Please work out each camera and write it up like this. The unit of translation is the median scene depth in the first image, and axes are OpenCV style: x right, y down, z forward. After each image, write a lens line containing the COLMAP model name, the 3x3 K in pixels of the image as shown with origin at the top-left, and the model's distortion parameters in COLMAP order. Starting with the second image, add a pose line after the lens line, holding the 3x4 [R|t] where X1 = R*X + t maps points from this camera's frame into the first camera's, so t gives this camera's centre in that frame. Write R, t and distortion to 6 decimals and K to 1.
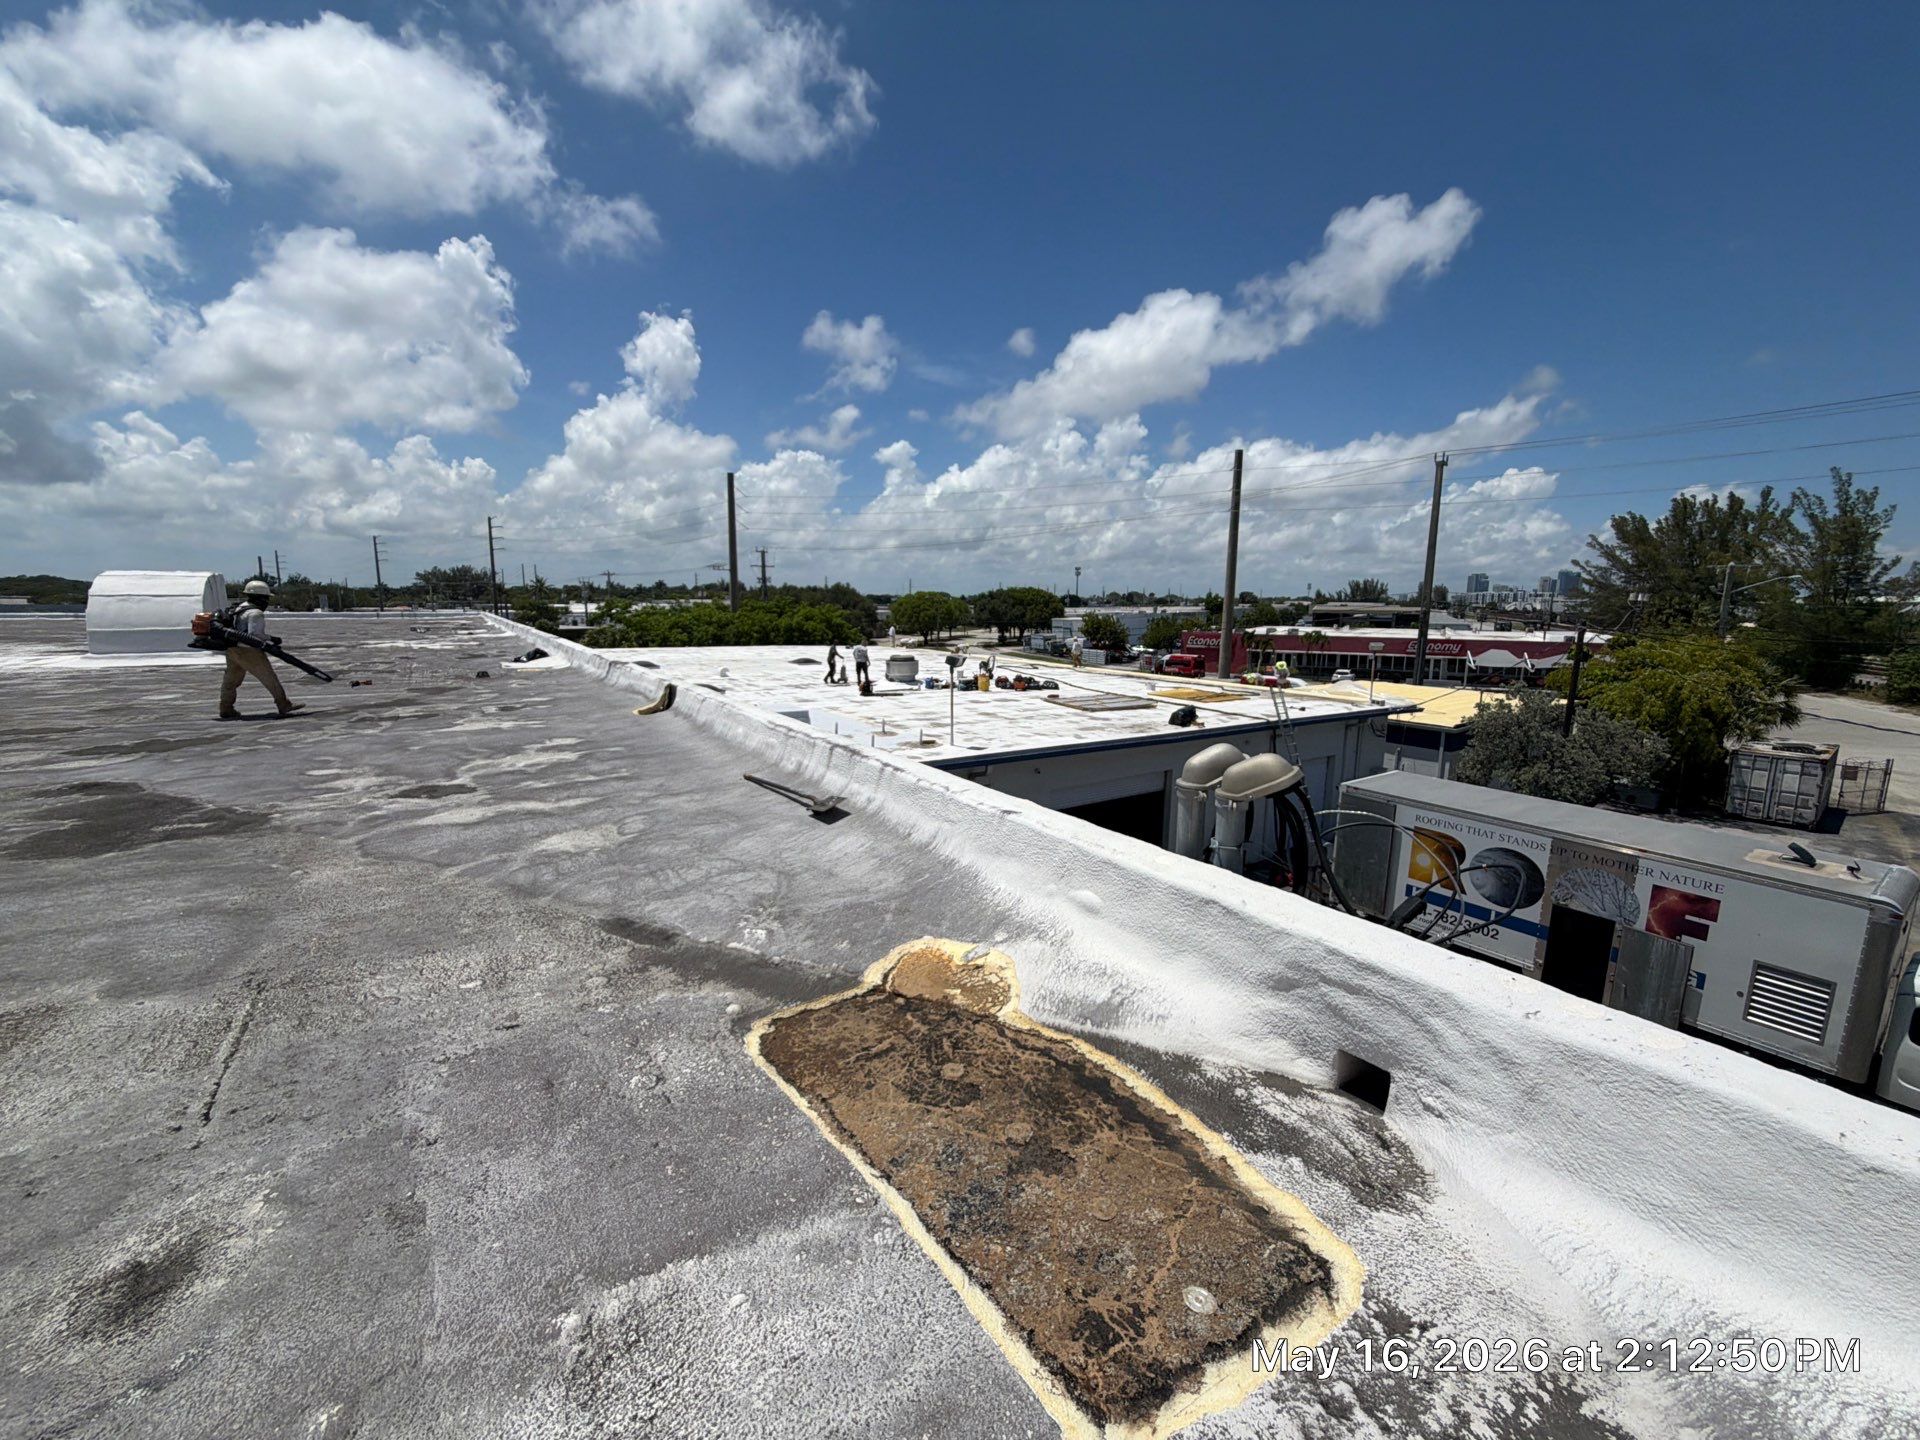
lens RADIAL K [[754.4, 0, 952.8], [0, 754.4, 723.0], [0, 0, 1]] dist [0.002866, -0.002223]
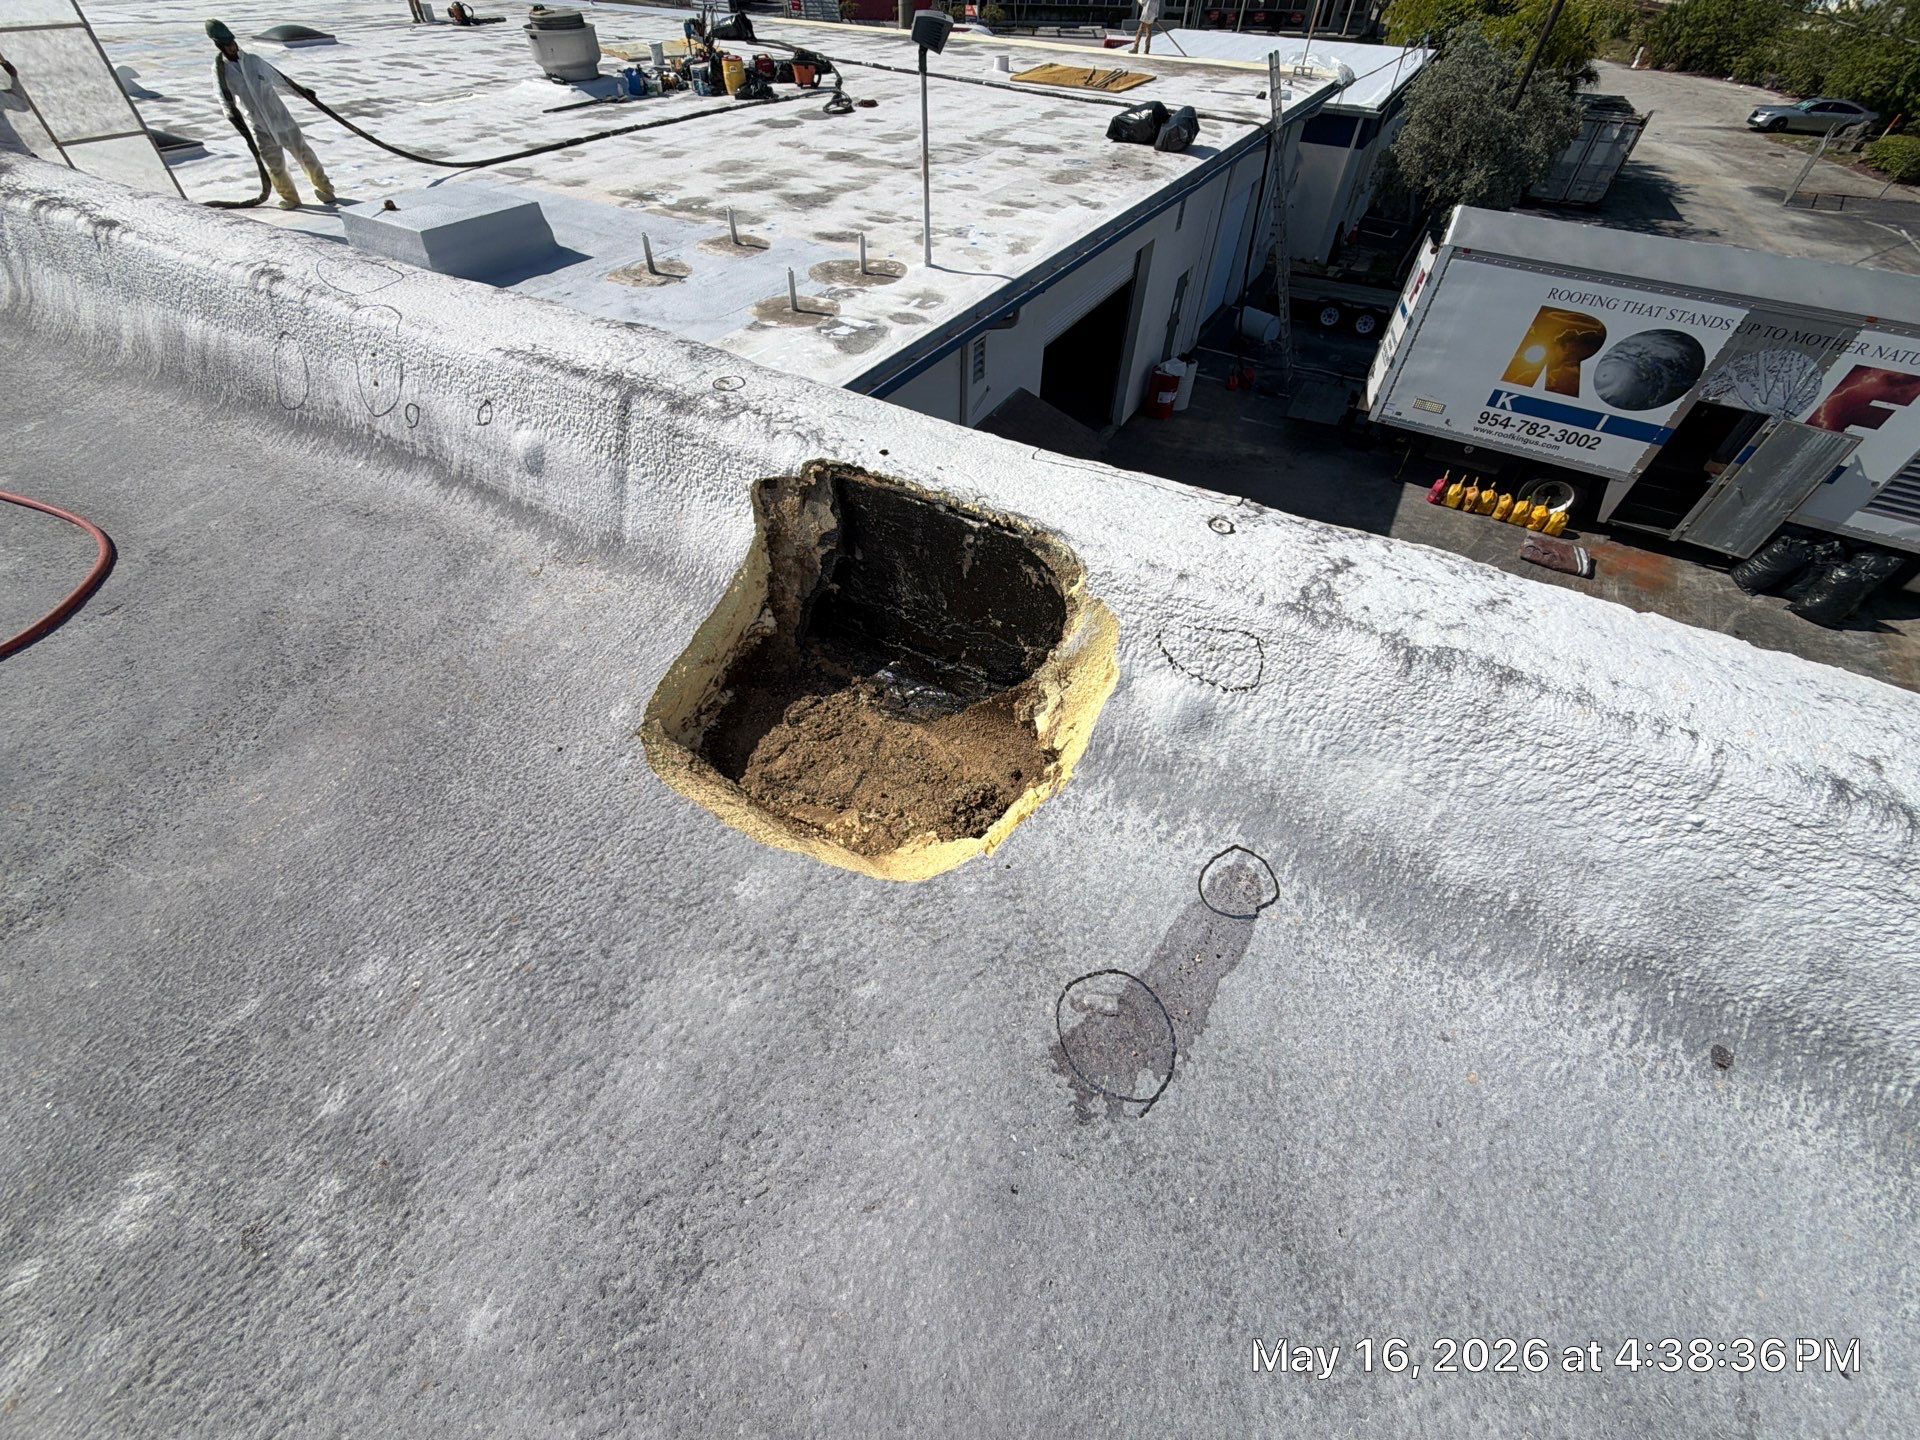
lens RADIAL K [[754.4, 0, 952.8], [0, 754.4, 723.0], [0, 0, 1]] dist [0.002866, -0.002223]
pose [[0.896168, -0.327837, 0.299009, -0.038713], [0.066827, 0.765911, 0.639464, -0.009226], [-0.438654, -0.553085, 0.708293, 0.082792]]
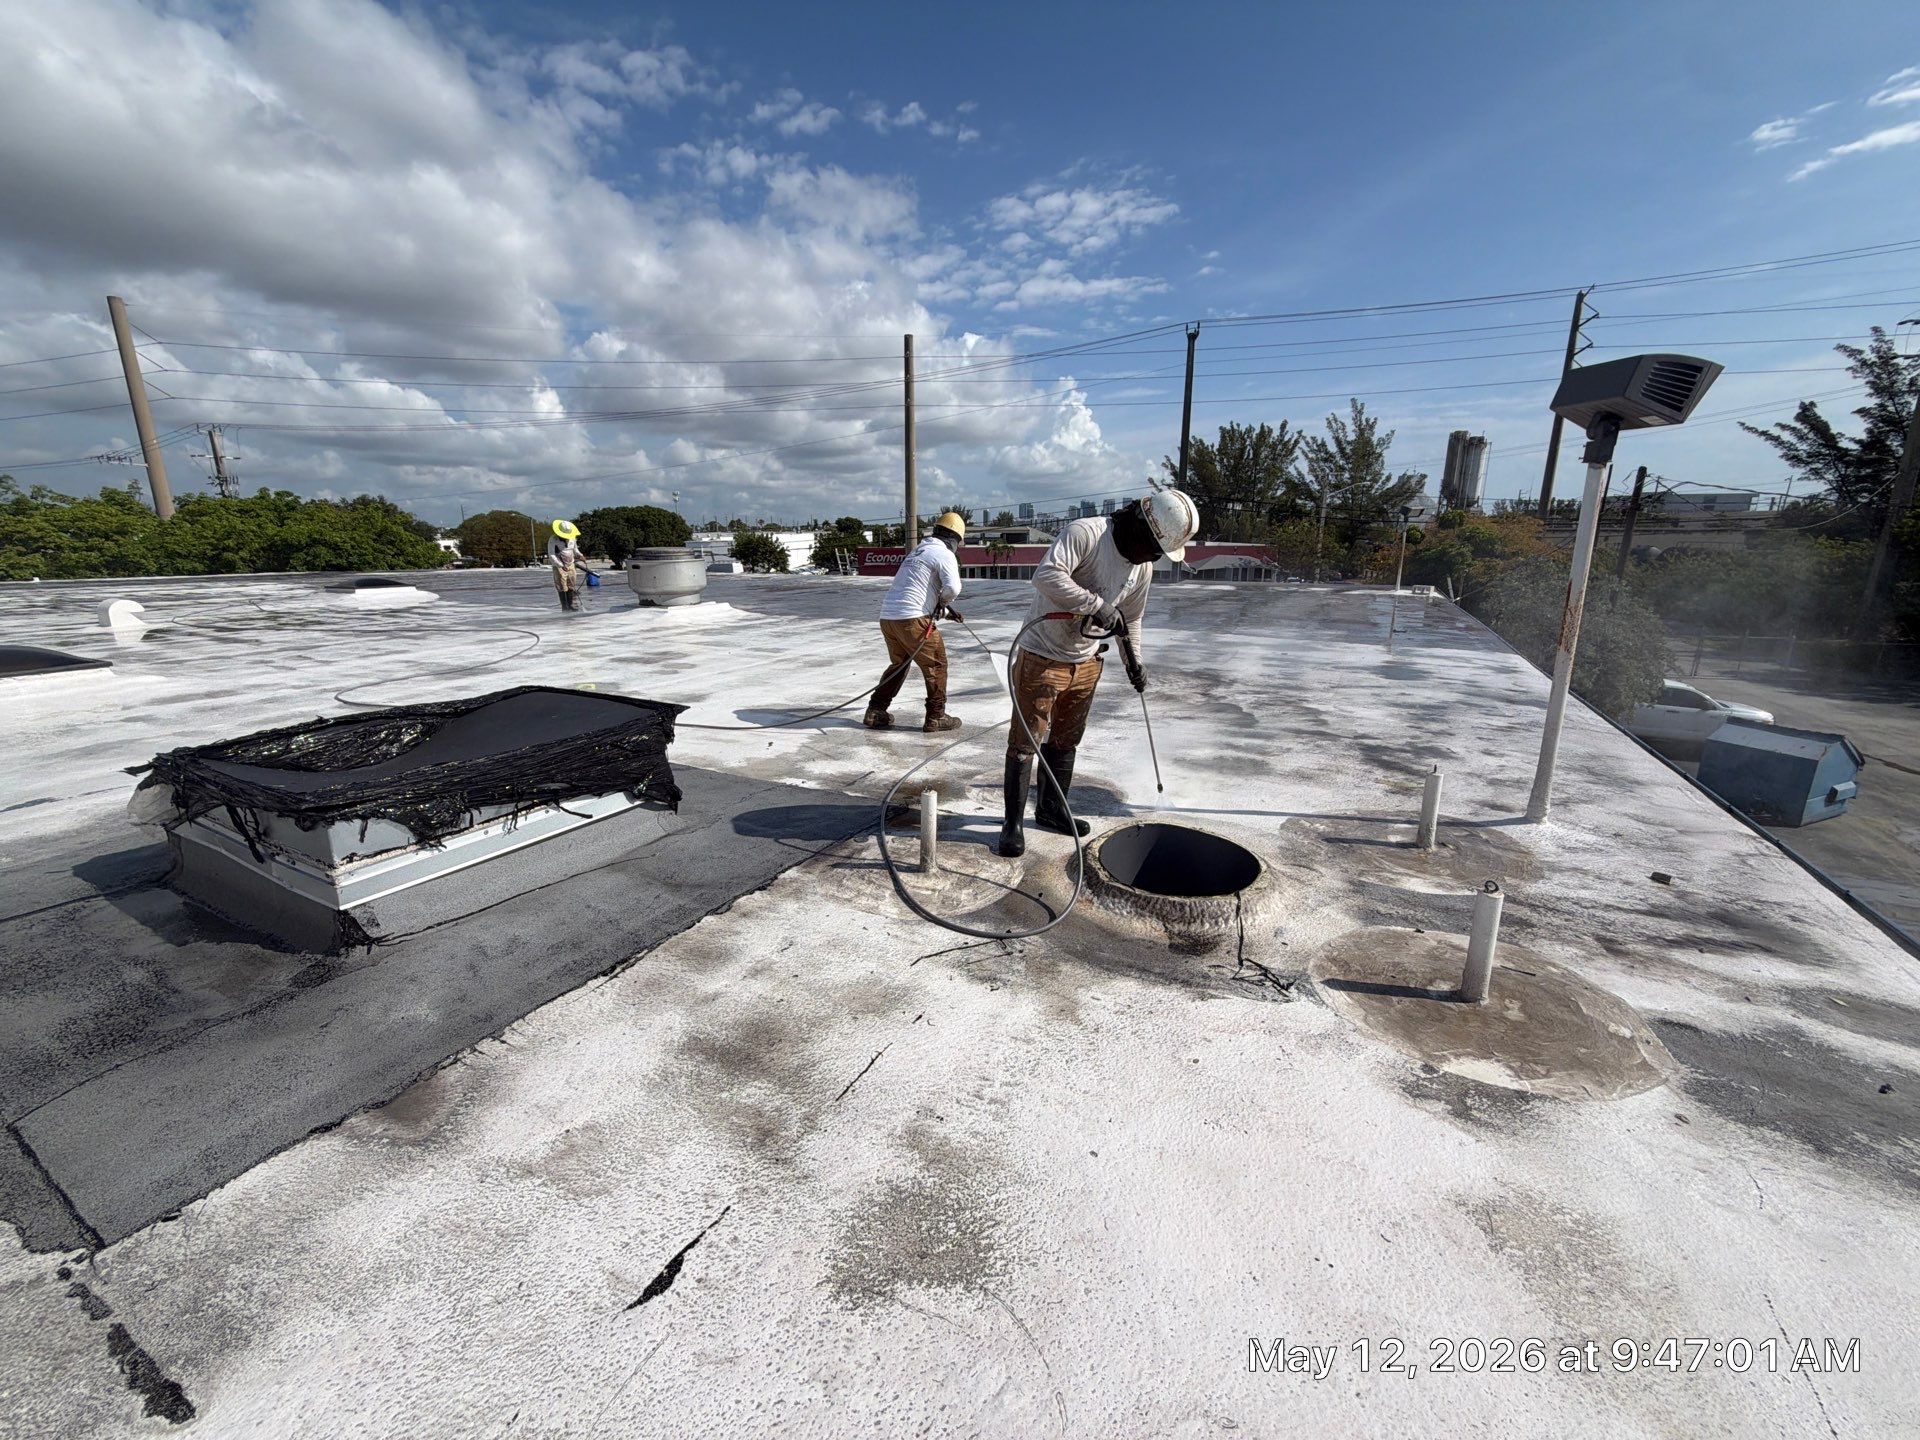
lens RADIAL K [[770.4, 0, 954.7], [0, 770.4, 713.3], [0, 0, 1]] dist [0.000679, -0.000541]
pose [[0.876438, -0.123901, 0.465301, -0.040646], [0.089461, 0.991403, 0.095483, -0.006283], [-0.473131, -0.042059, 0.879988, 0.147255]]
